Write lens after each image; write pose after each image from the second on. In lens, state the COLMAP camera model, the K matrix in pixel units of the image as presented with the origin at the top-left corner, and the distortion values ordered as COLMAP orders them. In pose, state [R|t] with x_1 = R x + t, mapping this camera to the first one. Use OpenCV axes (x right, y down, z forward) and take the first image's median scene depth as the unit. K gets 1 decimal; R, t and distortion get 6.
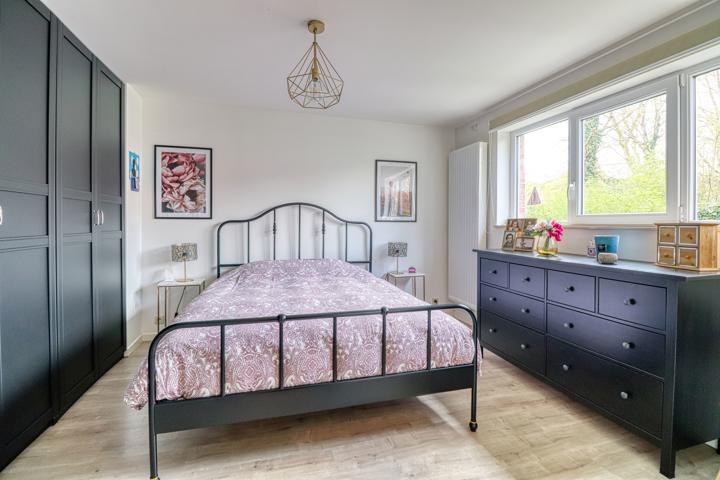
lens RADIAL K [[332.6, 0, 361.3], [0, 332.6, 226.6], [0, 0, 1]] dist [0.001402, -0.013853]
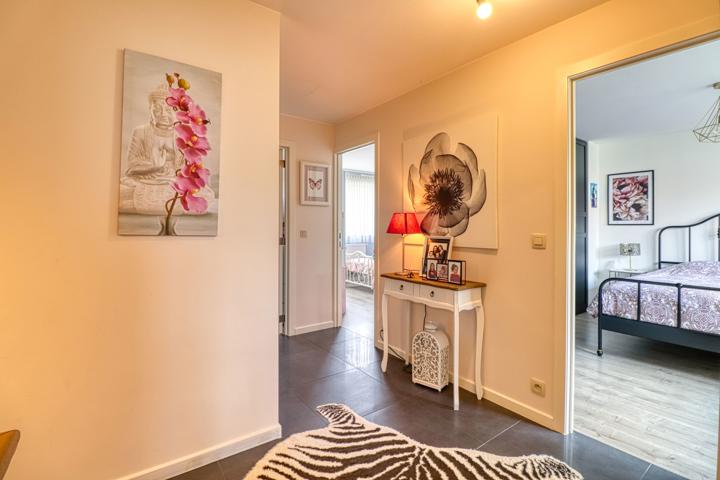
lens RADIAL K [[332.6, 0, 361.3], [0, 332.6, 226.6], [0, 0, 1]] dist [0.001402, -0.013853]
pose [[0.348151, -0.004394, -0.937428, 0.360009], [-0.009620, 0.999920, -0.008260, 0.004904], [0.937389, 0.011894, 0.348080, -0.512850]]
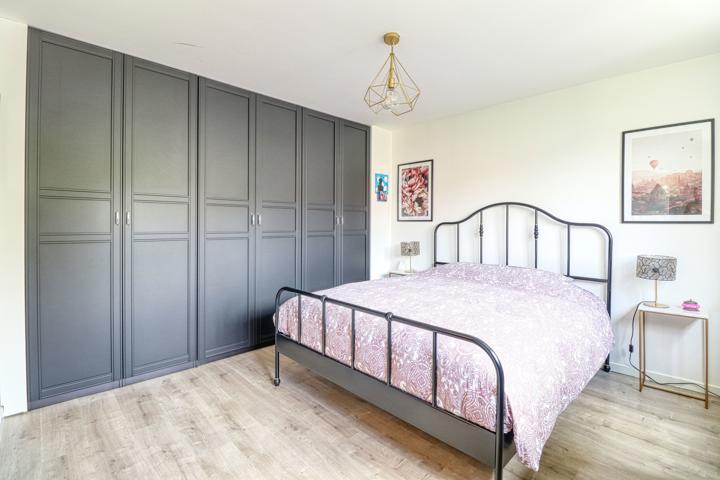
lens RADIAL K [[332.6, 0, 361.3], [0, 332.6, 226.6], [0, 0, 1]] dist [0.001402, -0.013853]
pose [[0.473259, 0.005807, -0.880904, 0.453770], [-0.014530, 0.999894, -0.001214, 0.000469], [0.880803, 0.013374, 0.473293, 0.252642]]
